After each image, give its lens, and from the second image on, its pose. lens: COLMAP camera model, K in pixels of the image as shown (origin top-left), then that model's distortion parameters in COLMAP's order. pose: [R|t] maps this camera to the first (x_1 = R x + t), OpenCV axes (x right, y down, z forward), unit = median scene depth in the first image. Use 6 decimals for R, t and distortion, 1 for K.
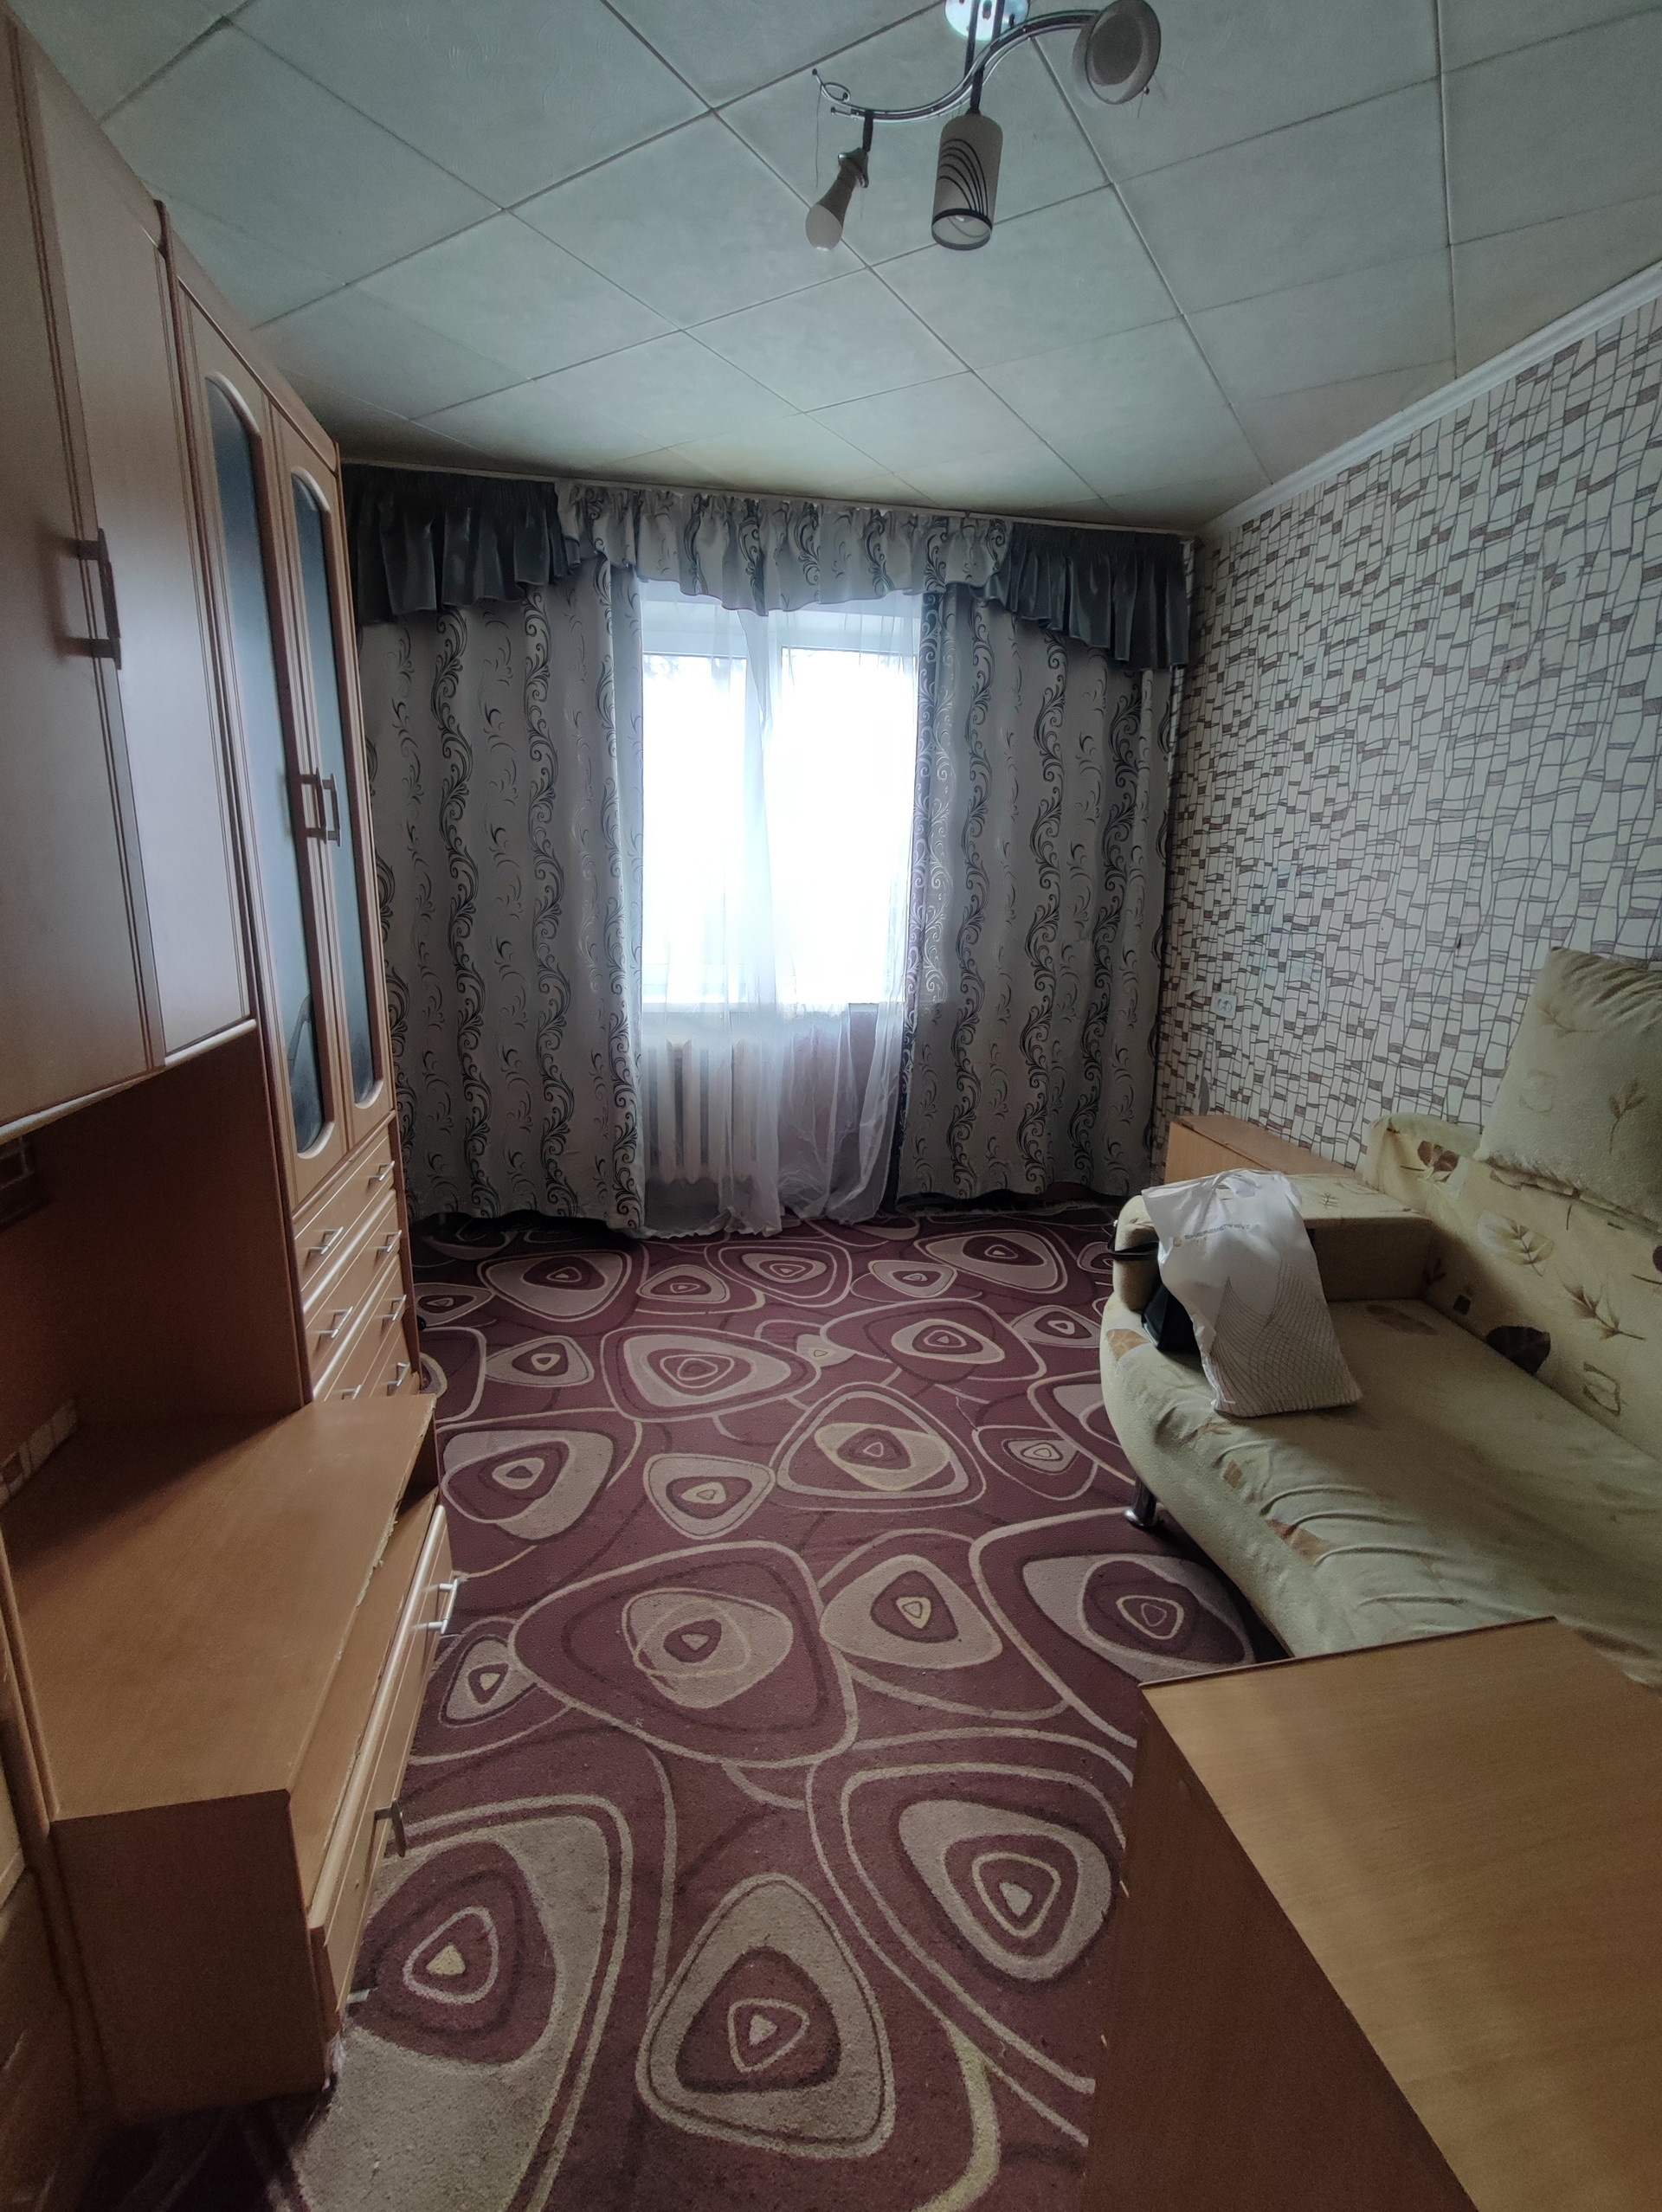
lens RADIAL K [[996.9, 0, 828.0], [0, 996.9, 1100.1], [0, 0, 1]] dist [-0.015053, 0.008443]
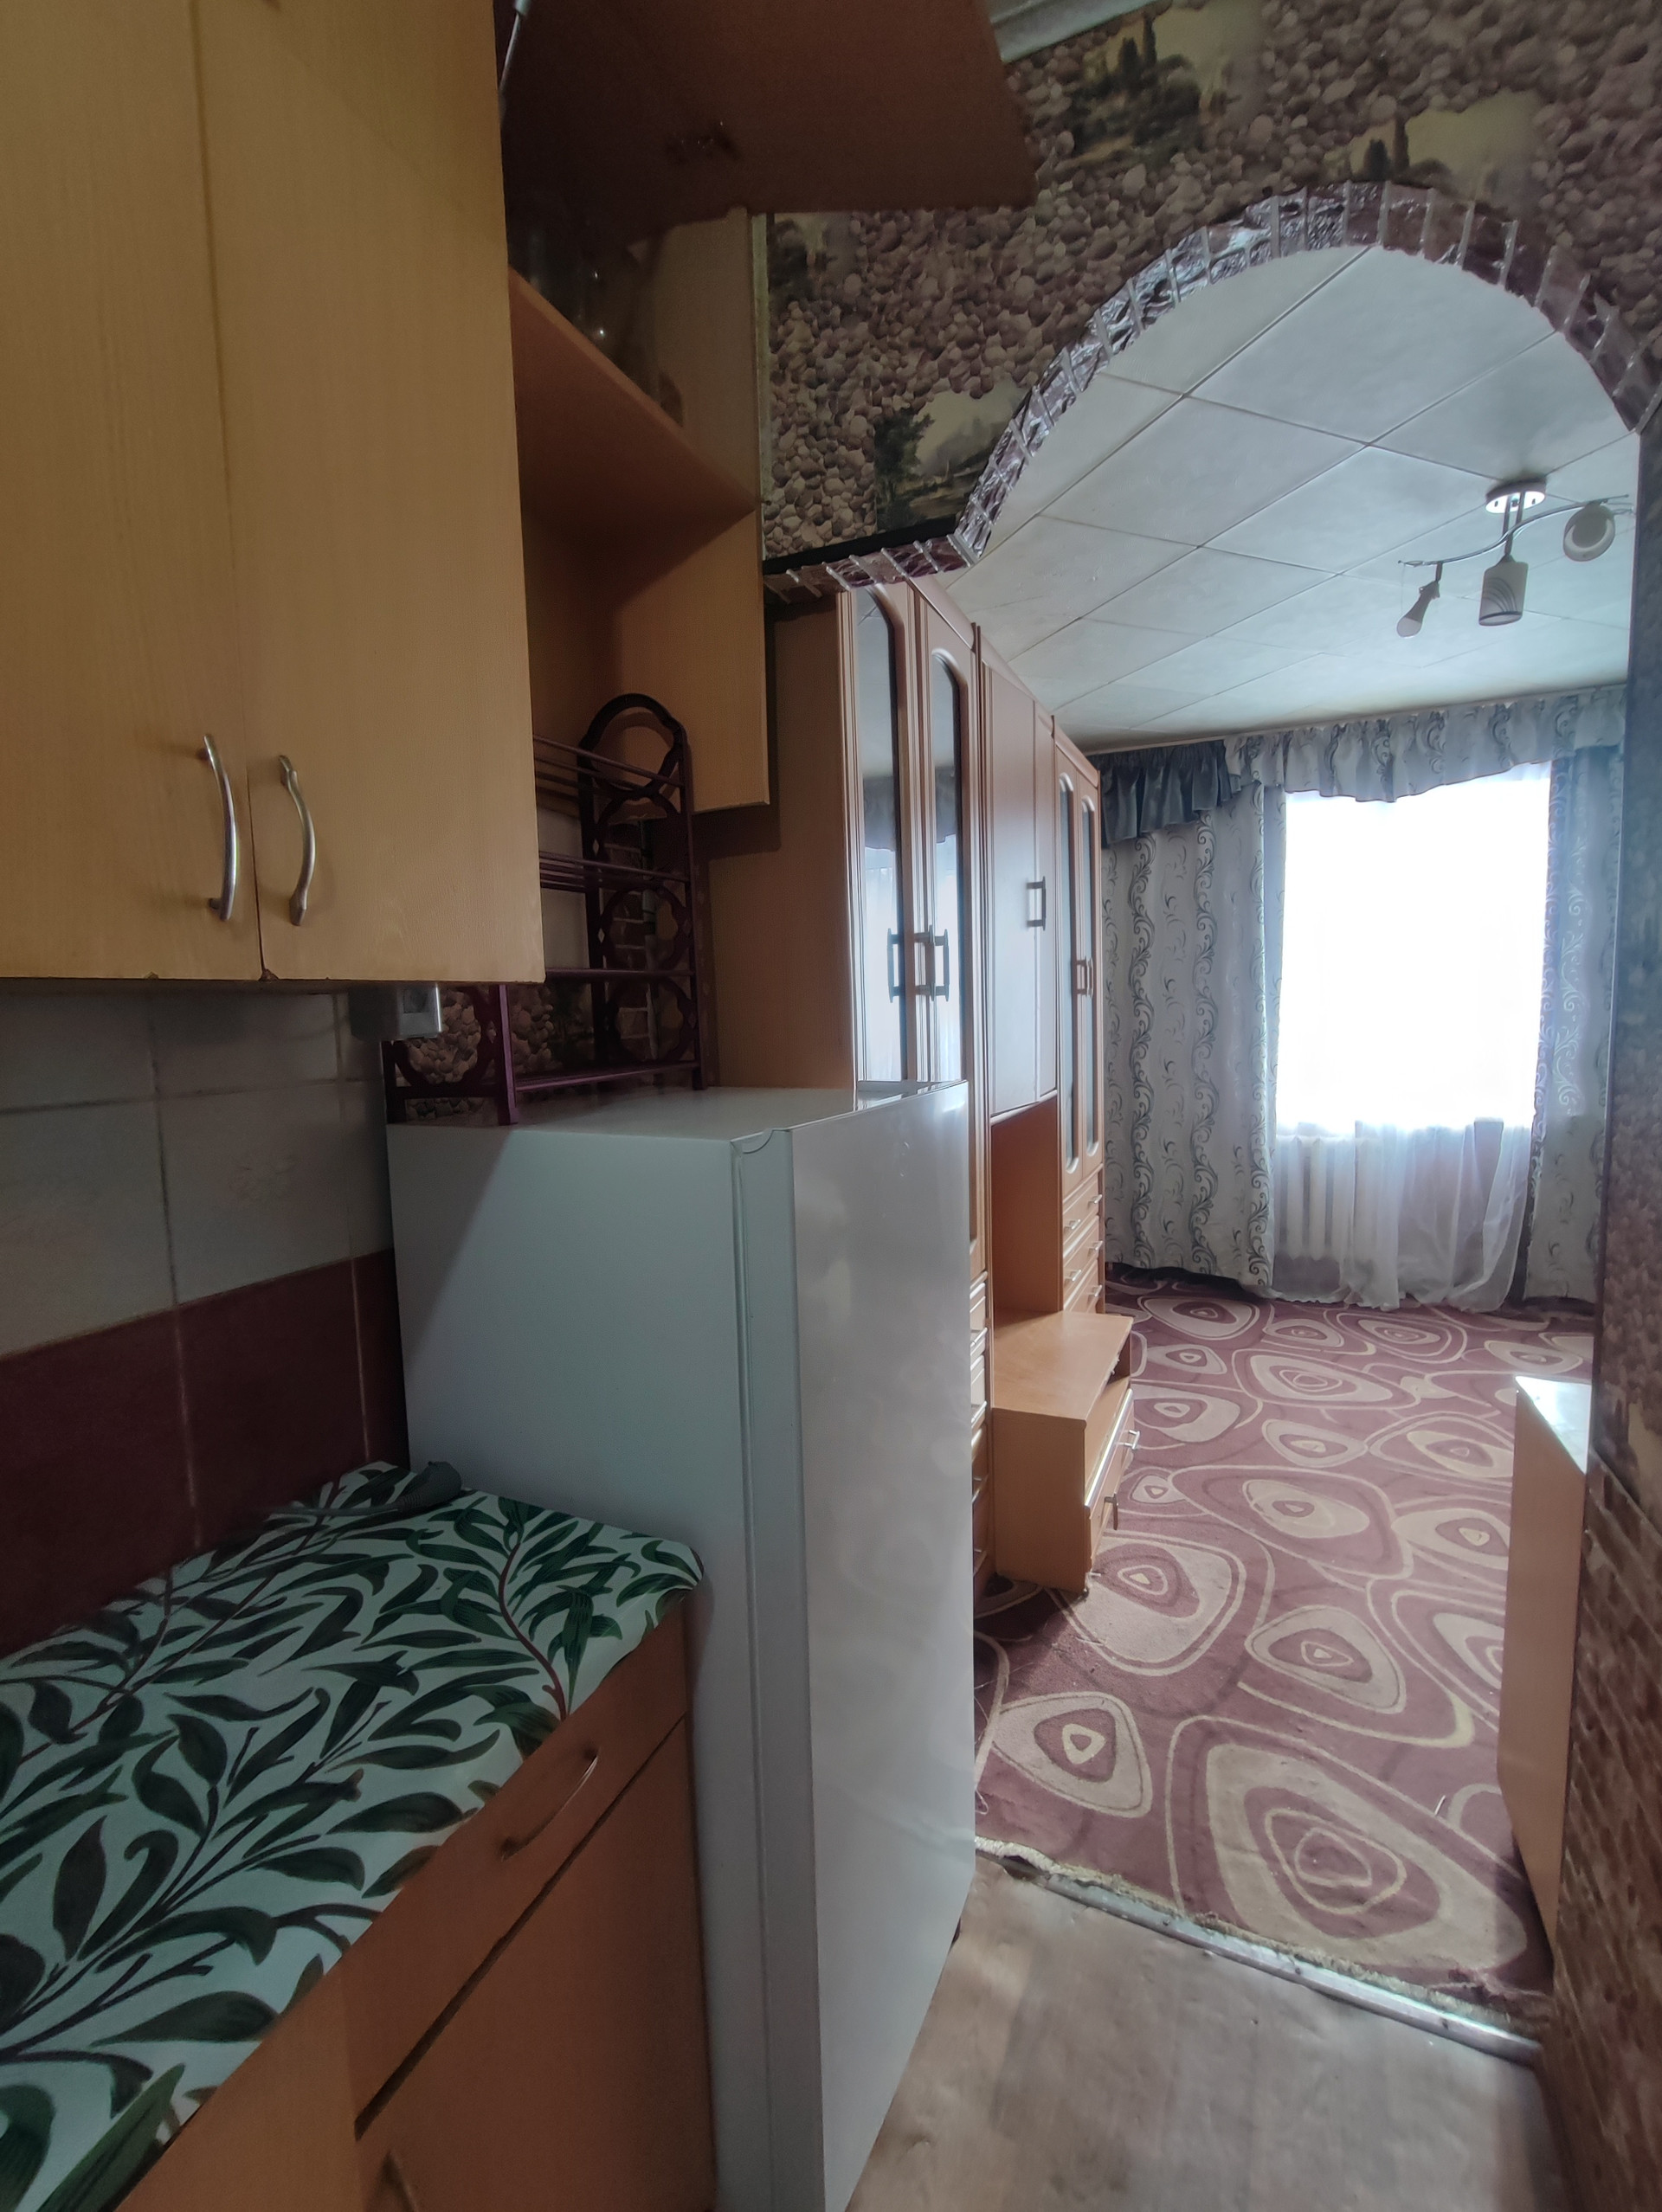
lens RADIAL K [[996.9, 0, 826.6], [0, 996.9, 1103.2], [0, 0, 1]] dist [-0.015053, 0.008443]
pose [[0.818424, 0.012402, -0.574481, 0.097020], [-0.089677, 0.990274, -0.106378, 0.112619], [0.567574, 0.138580, 0.811576, -0.482292]]
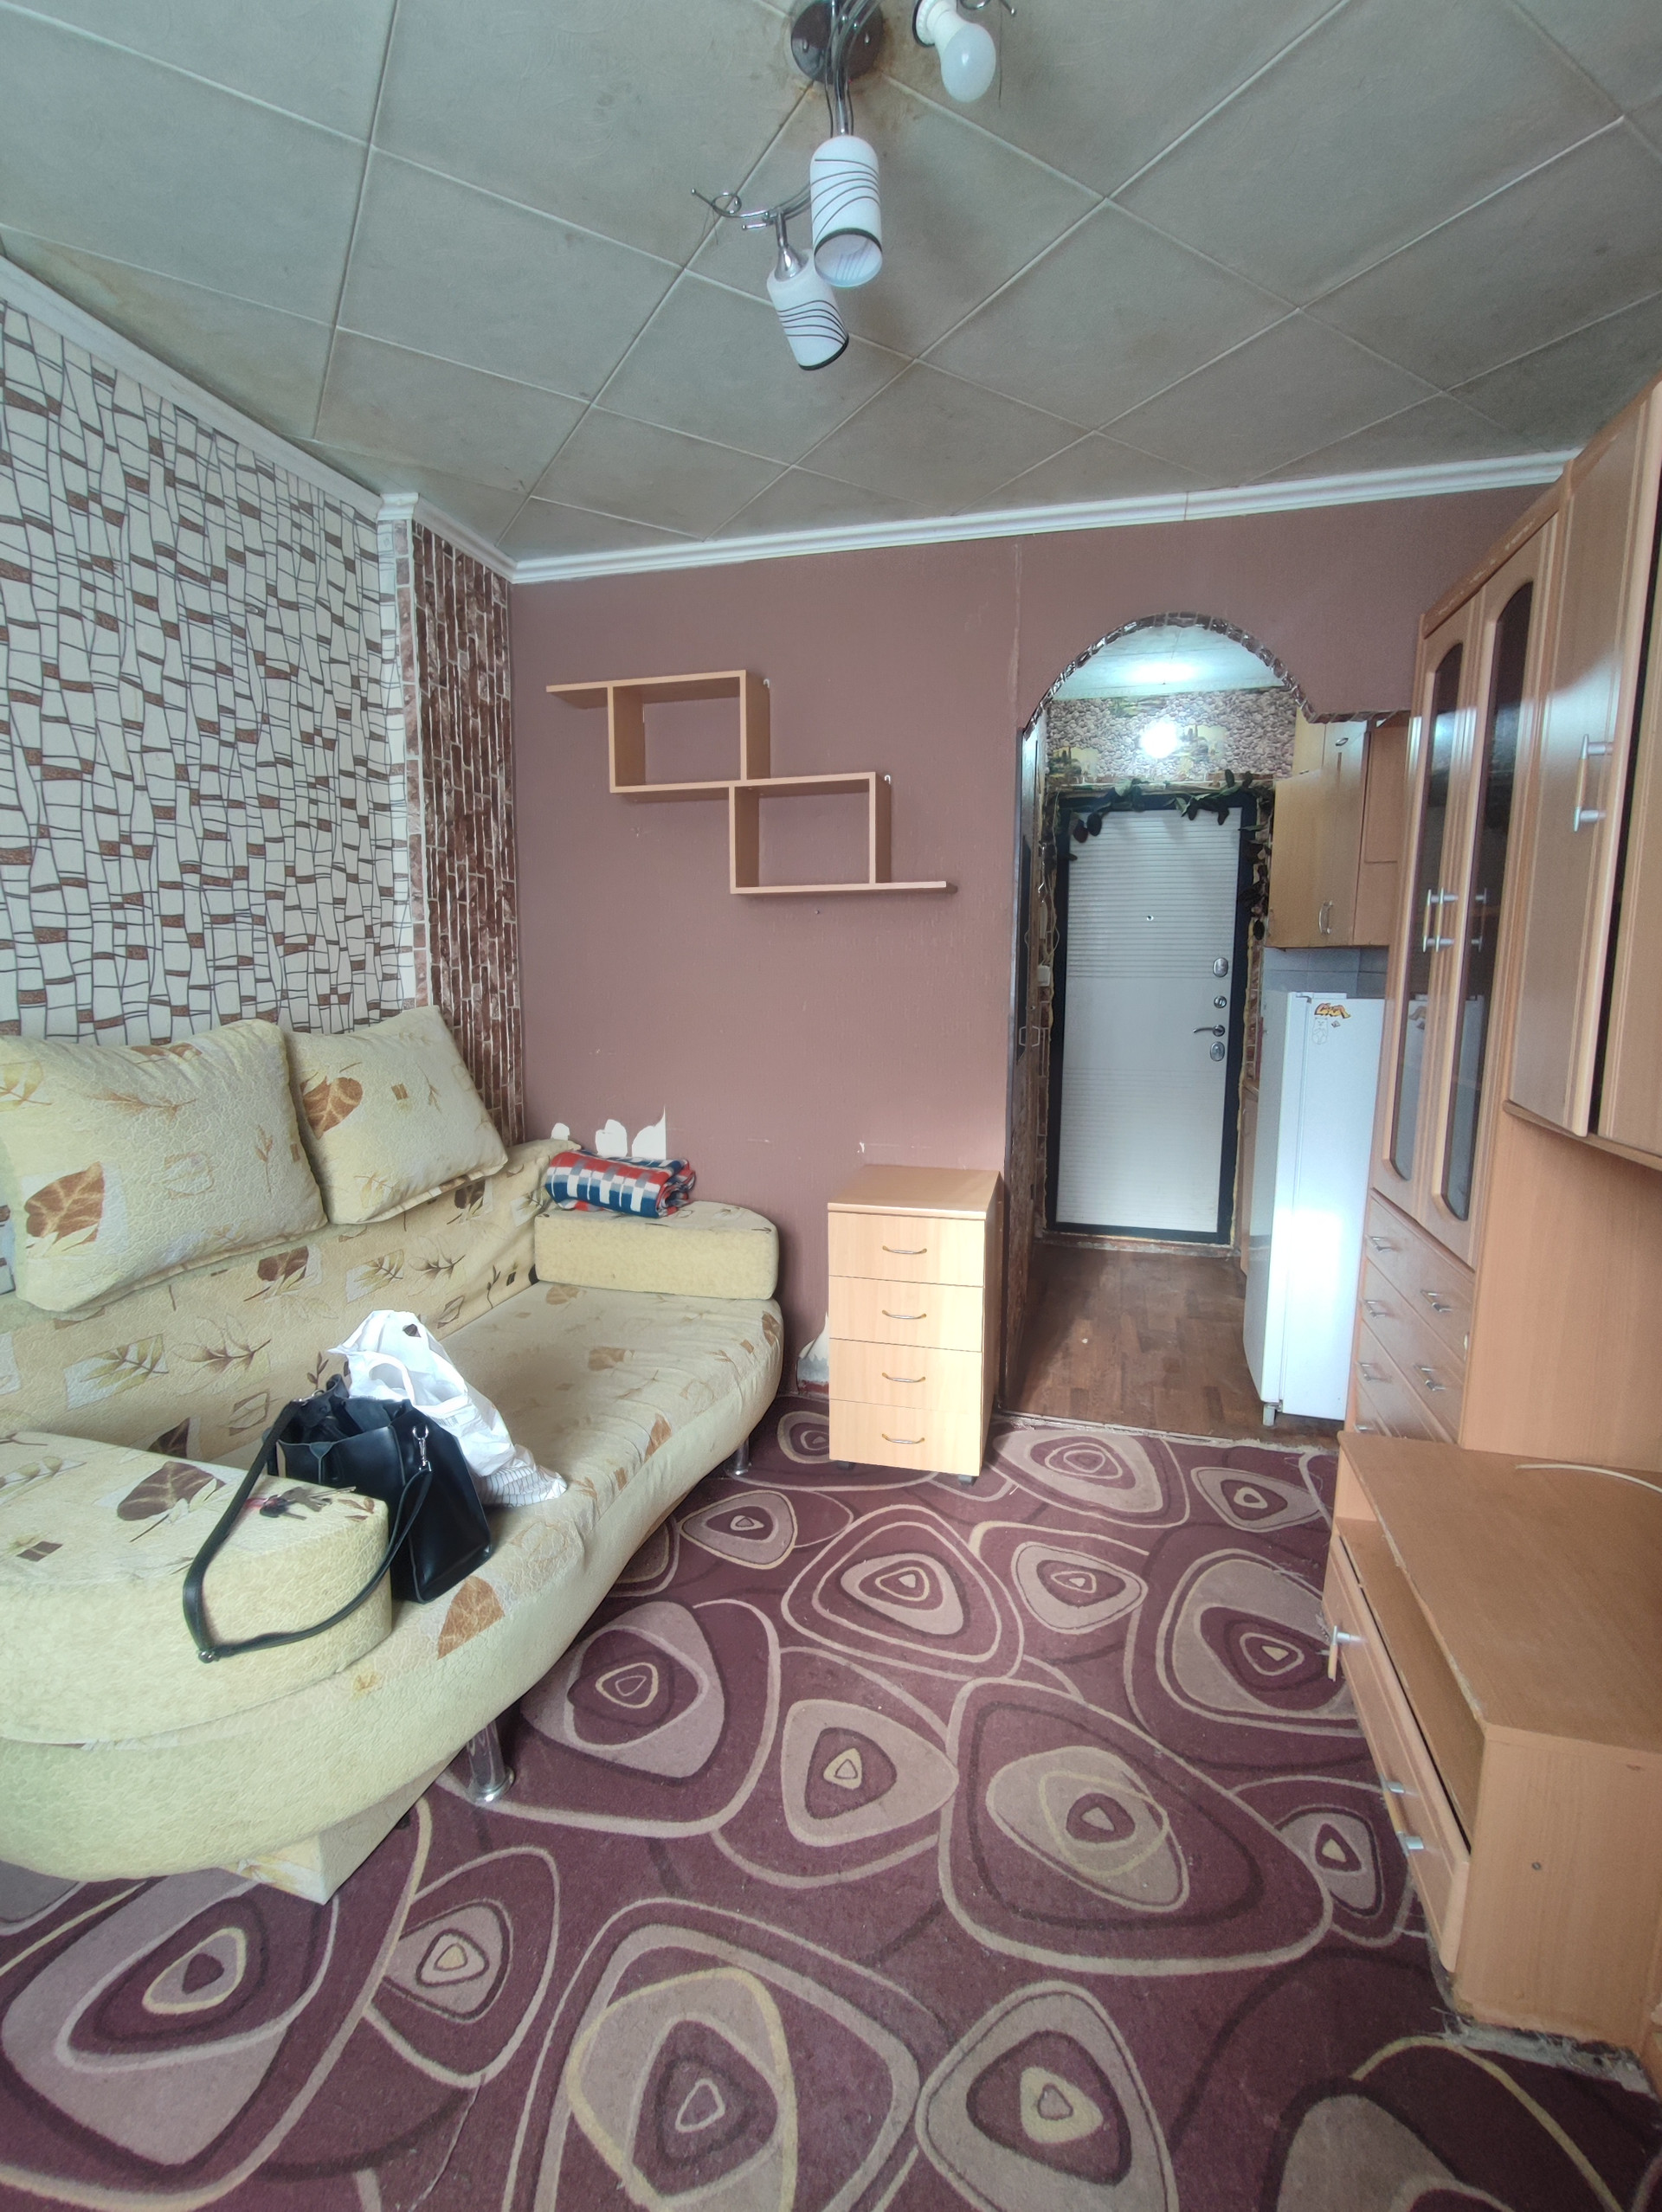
lens RADIAL K [[996.9, 0, 825.0], [0, 996.9, 1099.3], [0, 0, 1]] dist [-0.015053, 0.008443]
pose [[-0.899439, -0.088142, 0.428066, -0.163954], [0.077642, 0.931647, 0.354973, -0.269903], [-0.430094, 0.352513, -0.831116, 1.117575]]
